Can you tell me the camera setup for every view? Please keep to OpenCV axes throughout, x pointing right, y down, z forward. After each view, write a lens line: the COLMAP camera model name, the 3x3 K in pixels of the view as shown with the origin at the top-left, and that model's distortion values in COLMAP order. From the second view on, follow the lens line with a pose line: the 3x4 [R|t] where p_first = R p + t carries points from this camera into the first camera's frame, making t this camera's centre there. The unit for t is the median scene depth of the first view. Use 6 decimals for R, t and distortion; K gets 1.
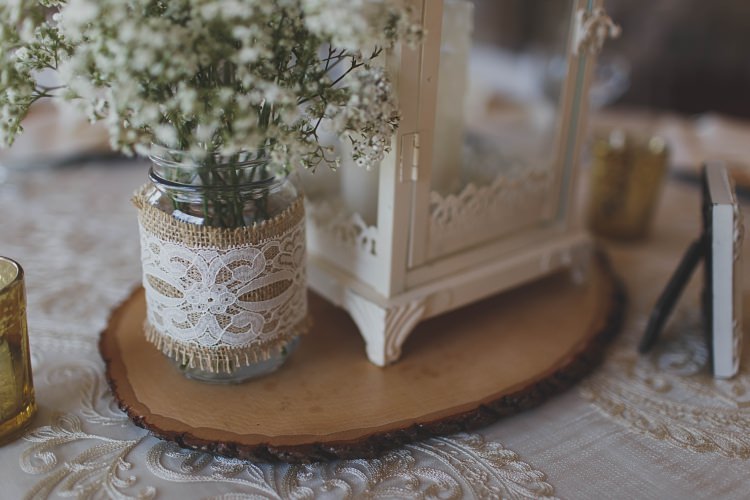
lens RADIAL K [[732.7, 0, 375.0], [0, 732.7, 250.0], [0, 0, 1]] dist [-0.012752, 0.007594]
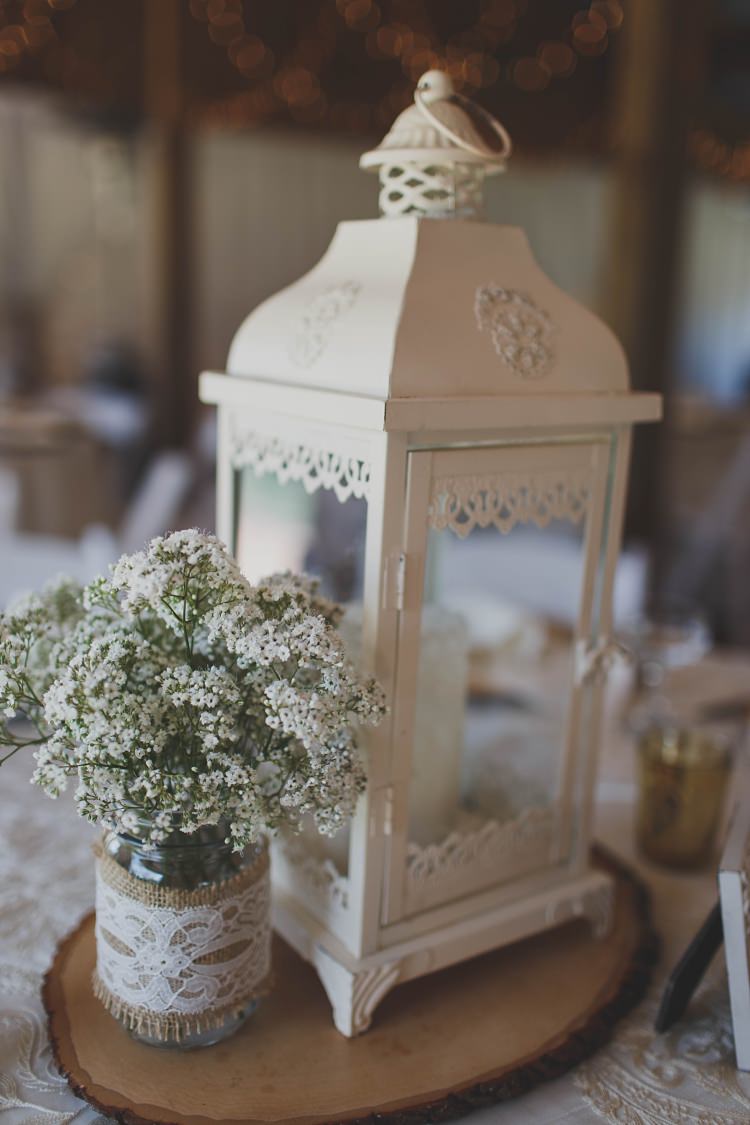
lens RADIAL K [[1099.0, 0, 375.0], [0, 1099.0, 562.5], [0, 0, 1]] dist [-0.012752, 0.007594]
pose [[0.997251, 0.029140, -0.068125, 0.125073], [-0.040625, 0.983940, -0.173817, -0.195183], [0.061966, 0.176107, 0.982419, -0.453198]]
